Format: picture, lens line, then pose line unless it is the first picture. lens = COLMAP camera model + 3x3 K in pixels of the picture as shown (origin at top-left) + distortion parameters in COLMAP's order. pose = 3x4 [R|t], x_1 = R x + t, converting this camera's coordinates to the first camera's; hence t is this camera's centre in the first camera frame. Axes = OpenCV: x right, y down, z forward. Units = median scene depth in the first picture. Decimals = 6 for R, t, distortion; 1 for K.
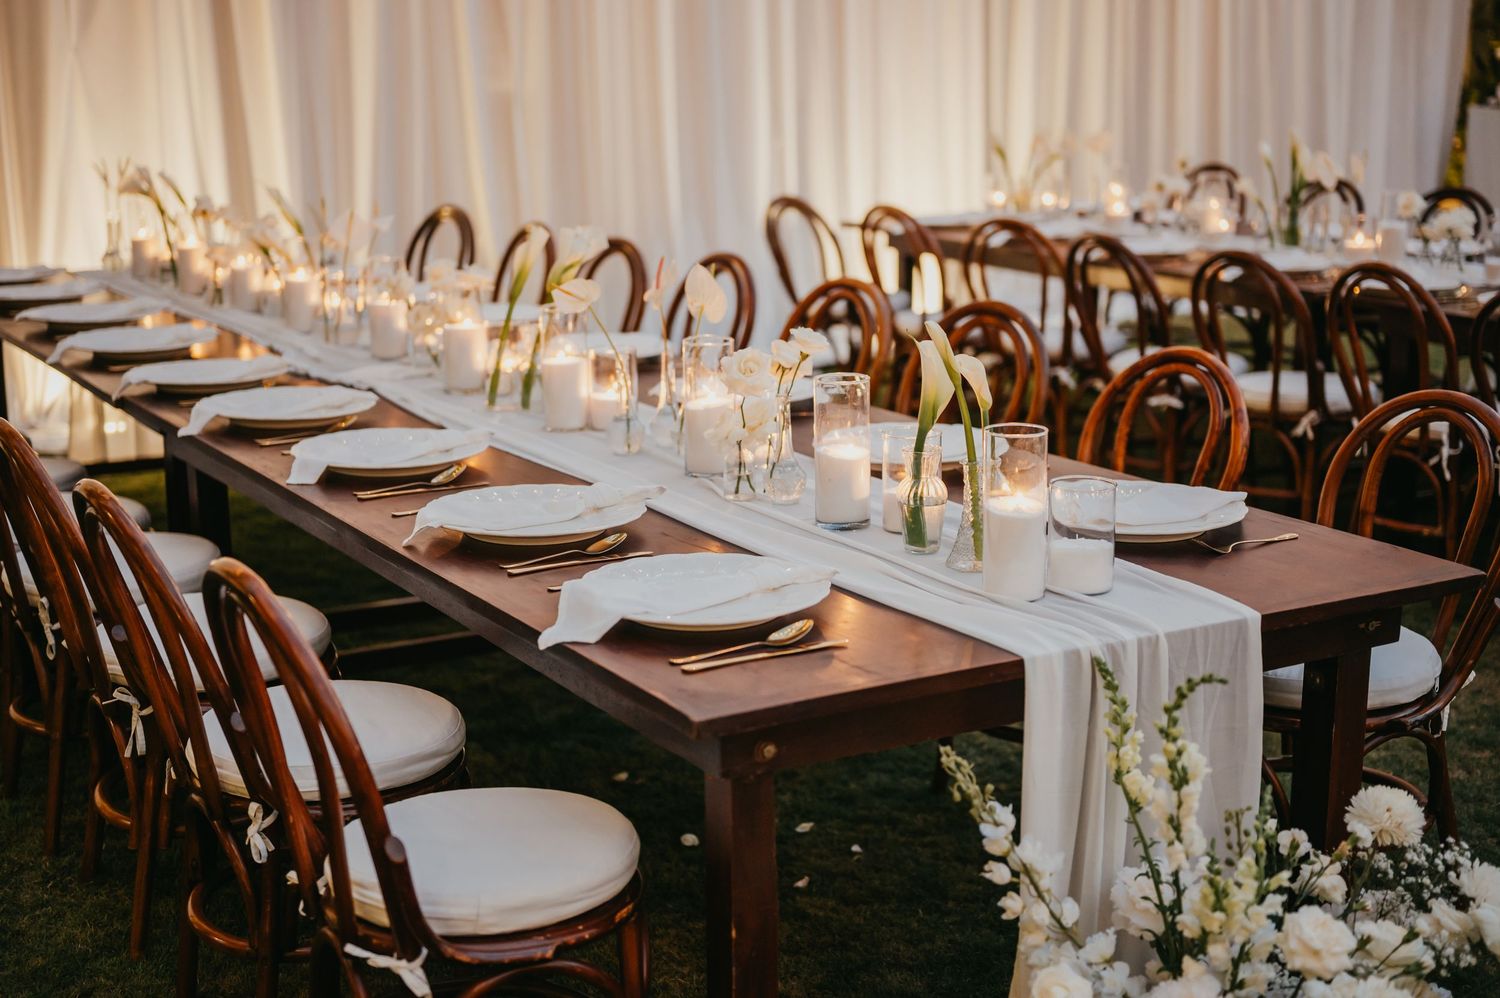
lens RADIAL K [[2199.9, 0, 750.0], [0, 2199.9, 499.0], [0, 0, 1]] dist [0.027247, 0.012730]
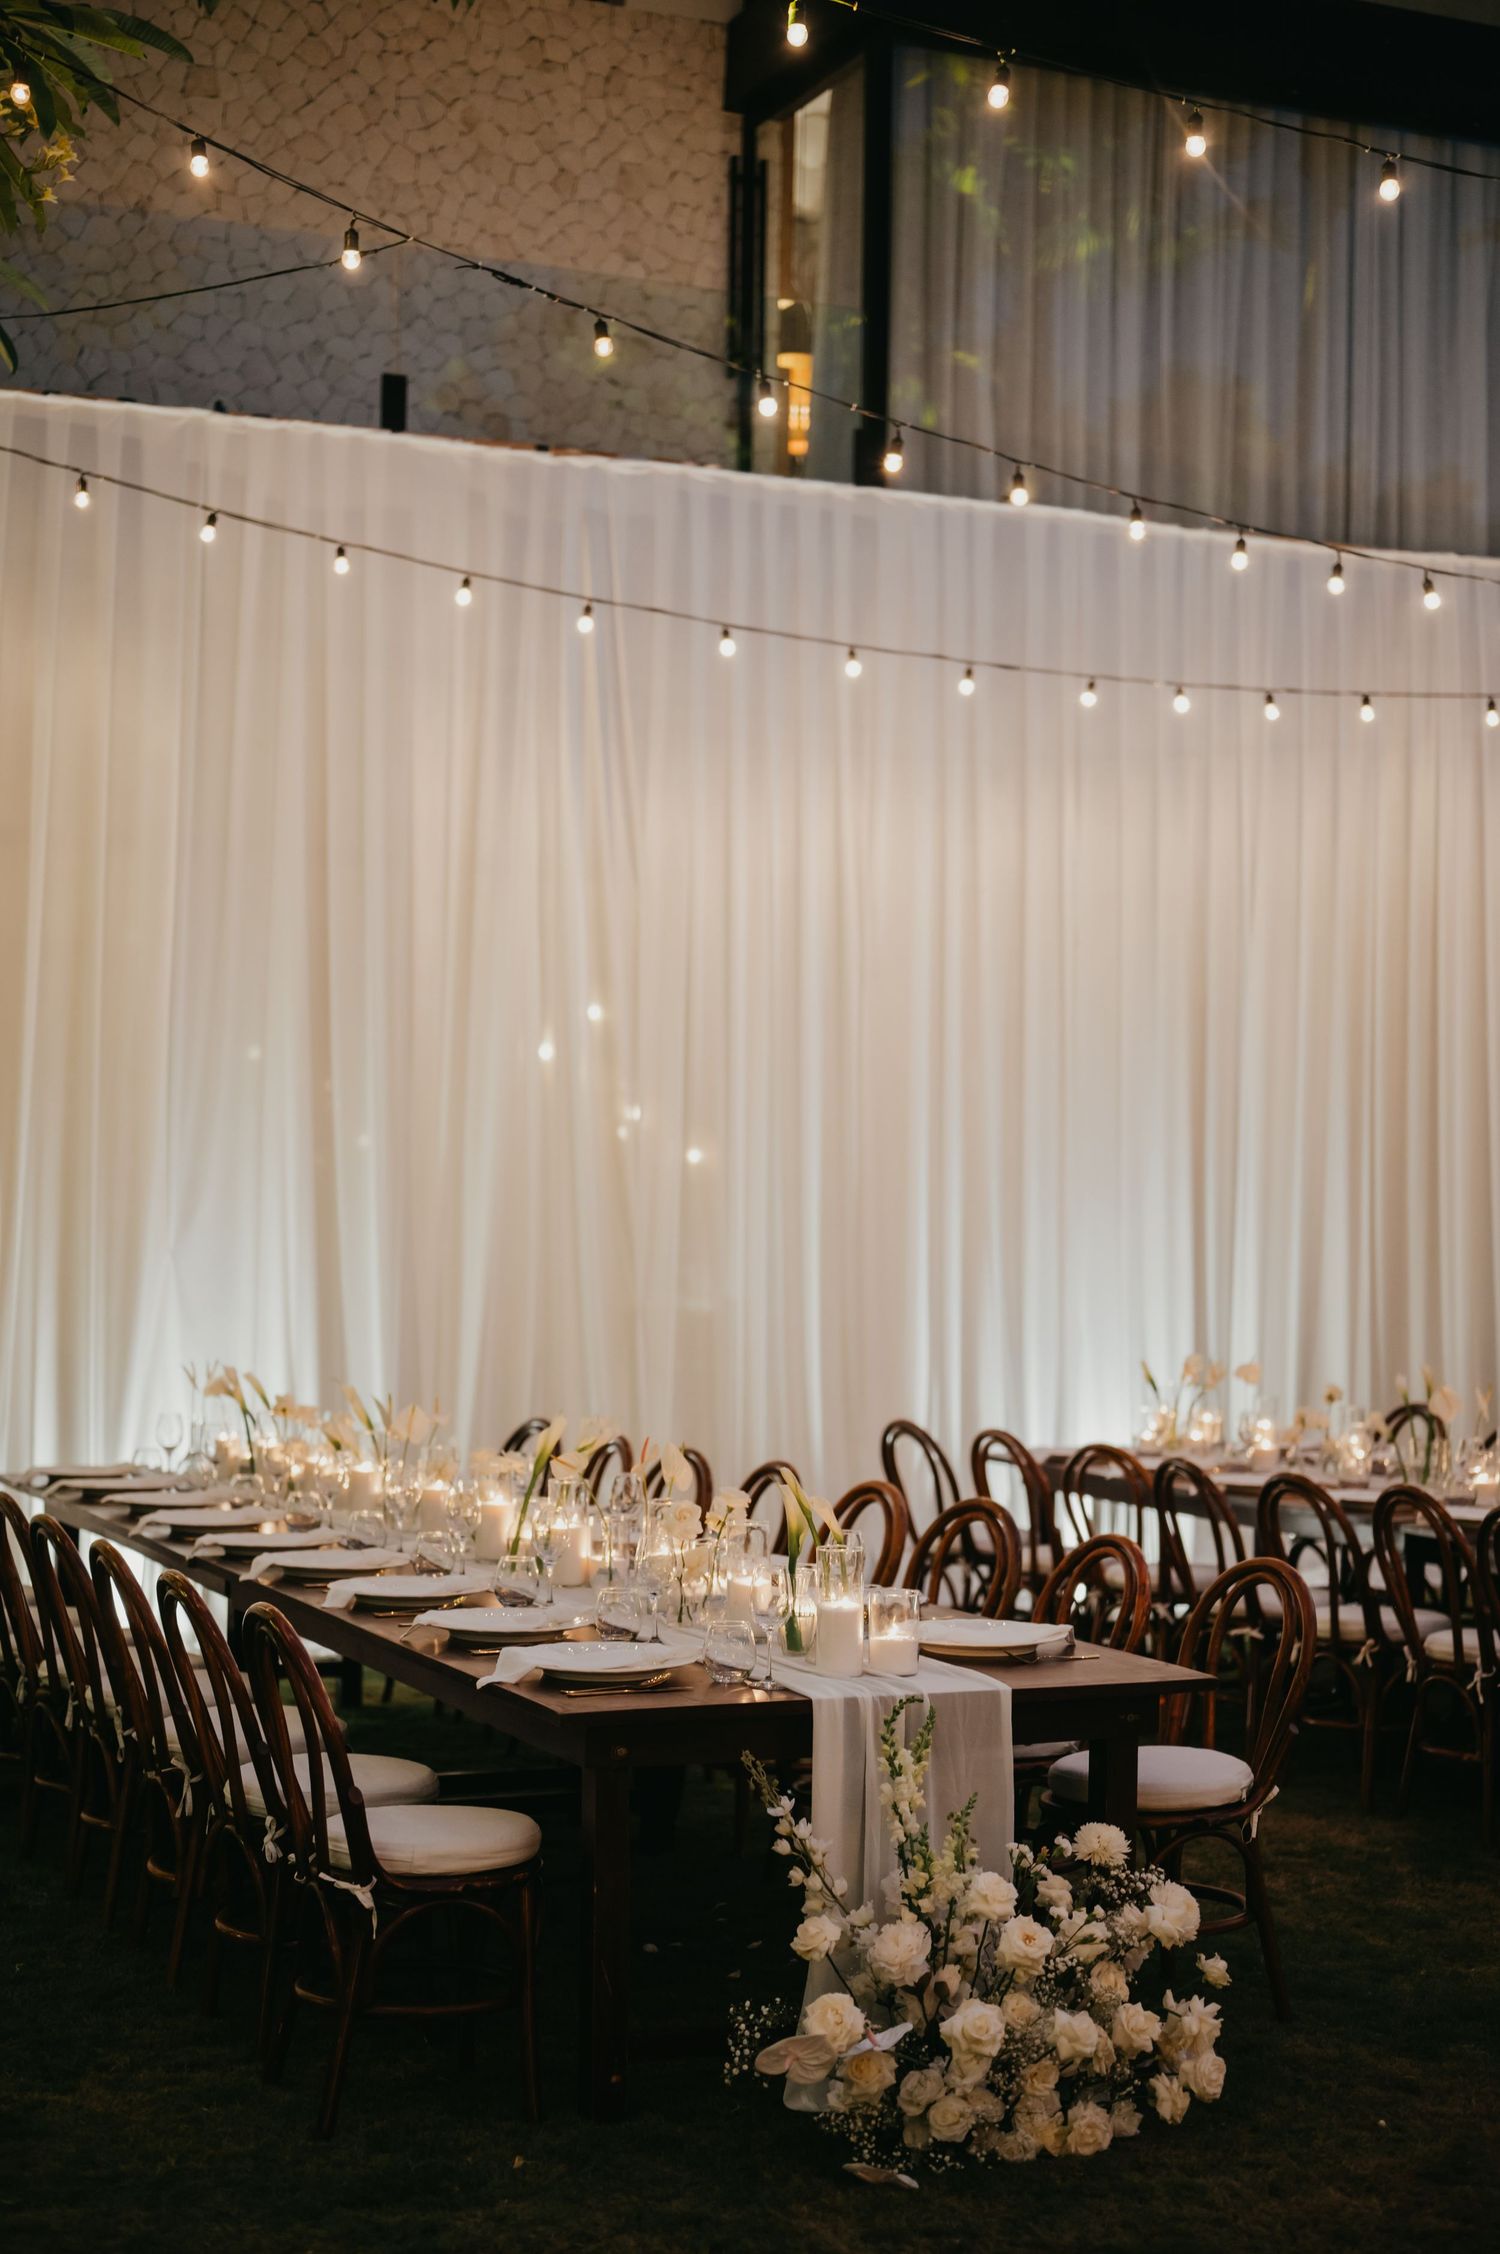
lens RADIAL K [[3305.8, 0, 740.0], [0, 3305.8, 1195.8], [0, 0, 1]] dist [0.027247, 0.012730]
pose [[0.992929, 0.017050, -0.117479, 0.270433], [-0.042379, 0.975333, -0.216633, 0.183805], [0.110887, 0.220080, 0.969159, -0.936207]]
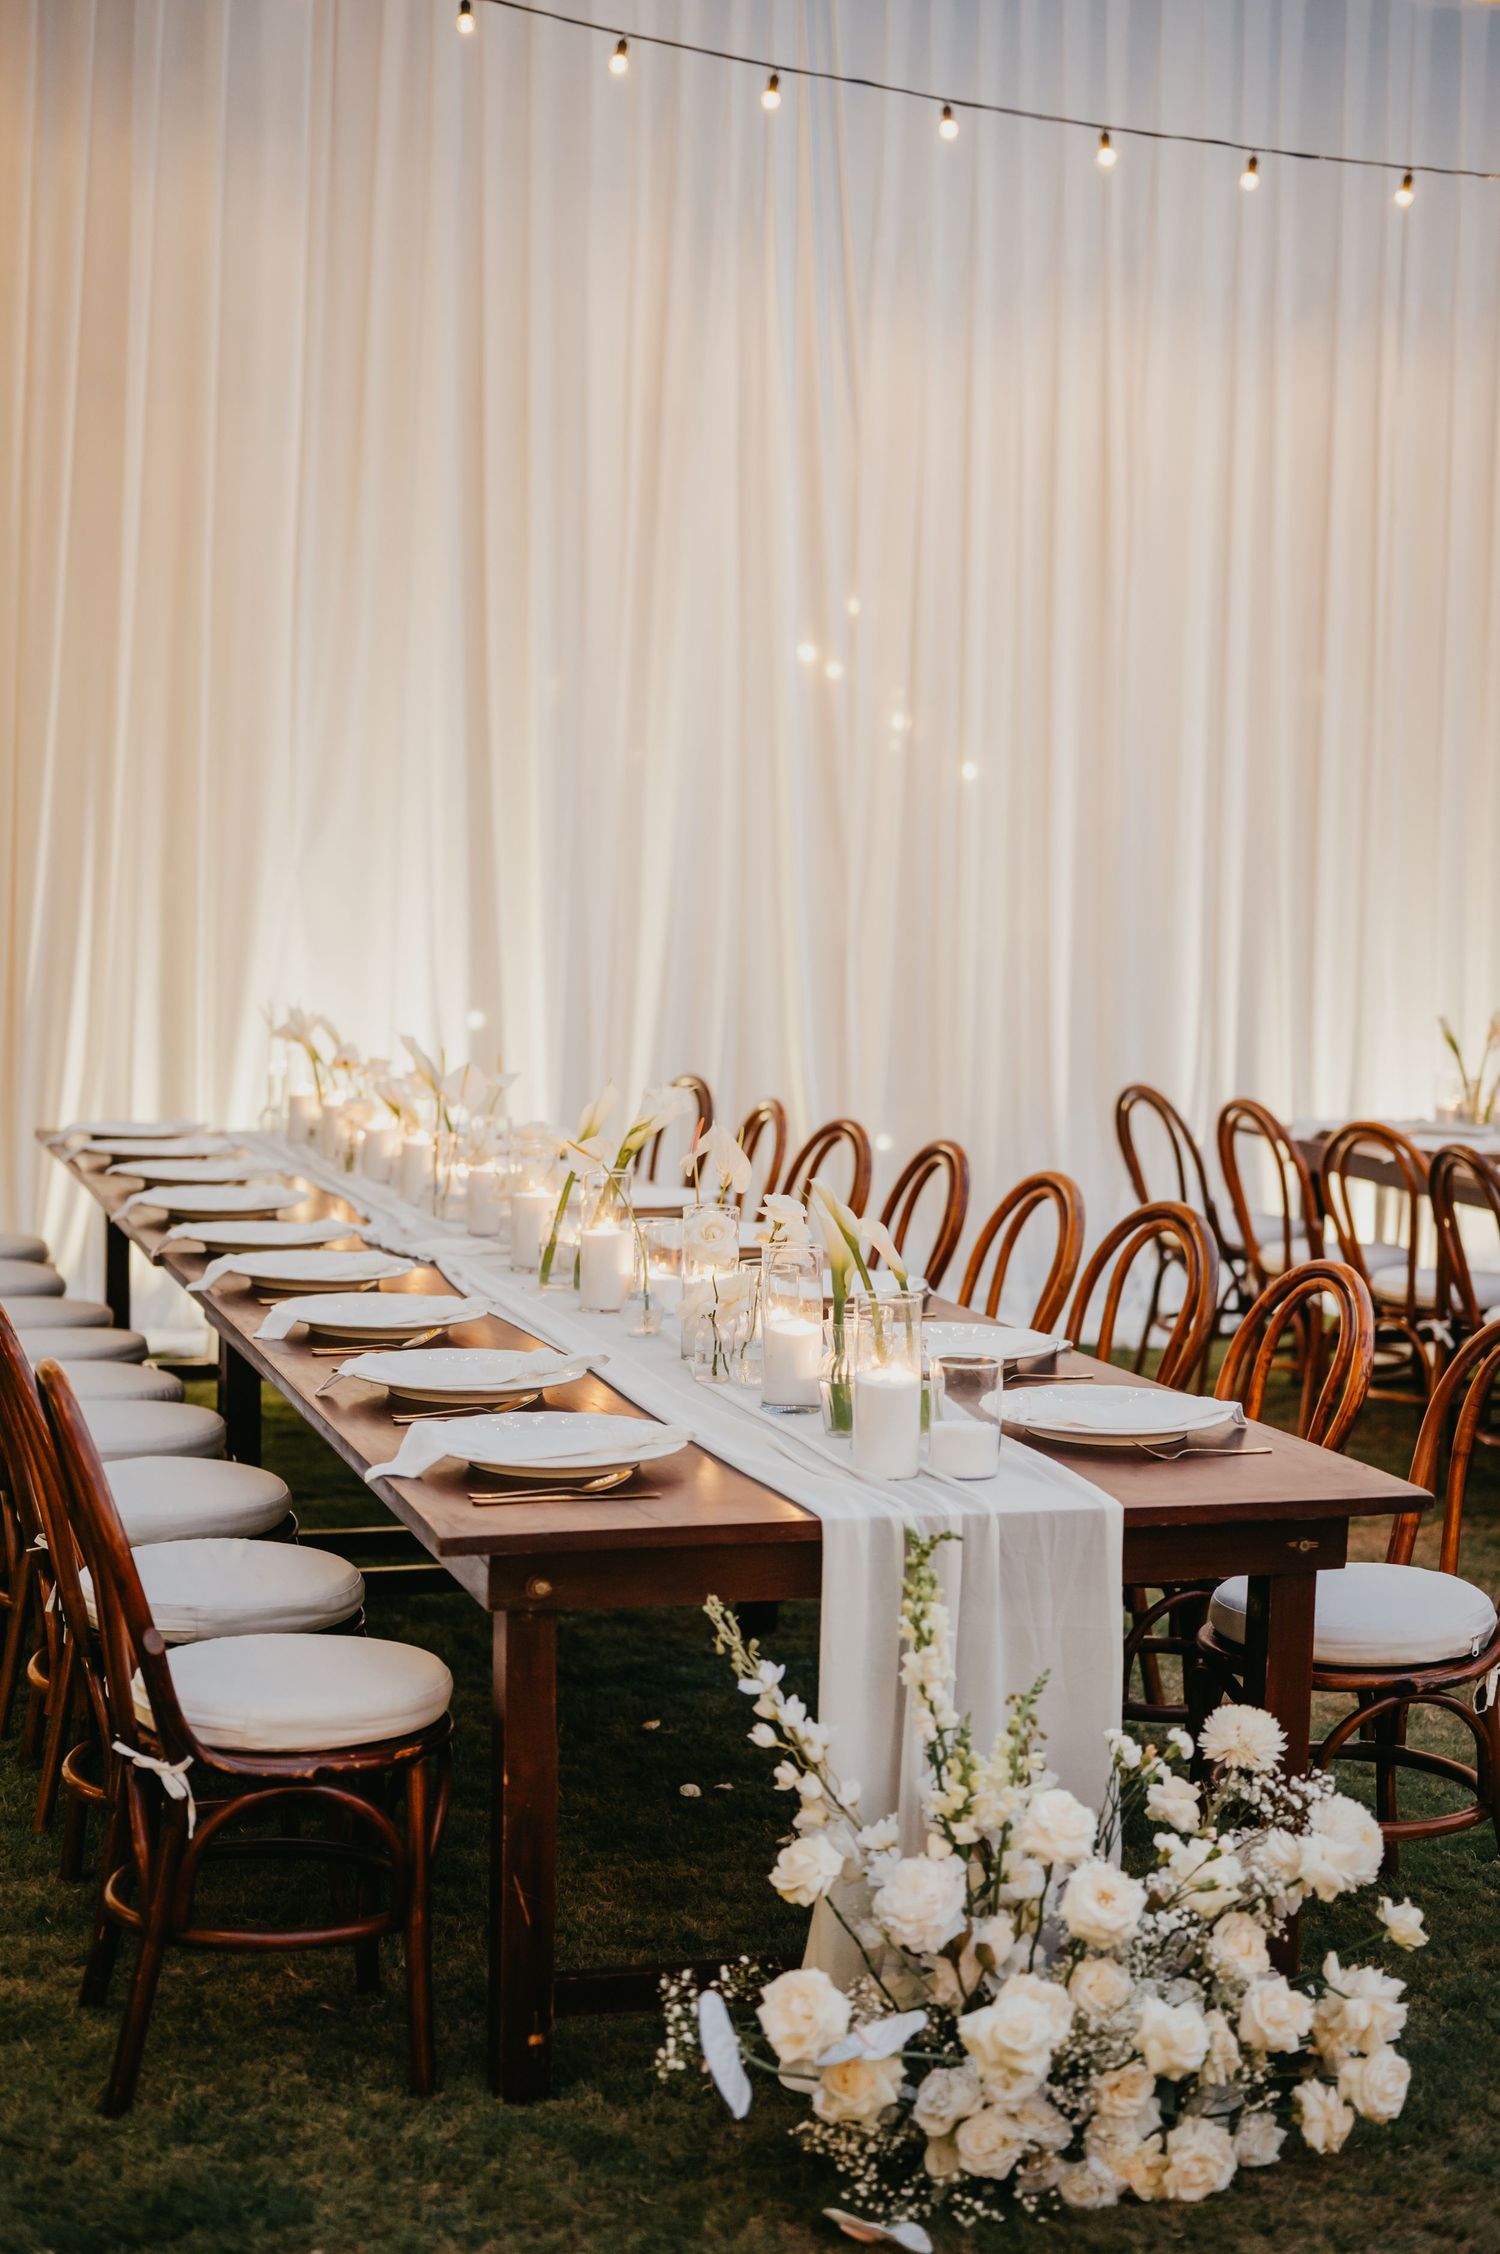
lens RADIAL K [[3339.6, 0, 750.0], [0, 3339.6, 1127.0], [0, 0, 1]] dist [0.010143, 0.068820]
pose [[0.974167, 0.048341, -0.220594, 0.345425], [-0.076512, 0.989699, -0.121000, 0.068969], [0.212472, 0.134753, 0.967831, -0.377425]]
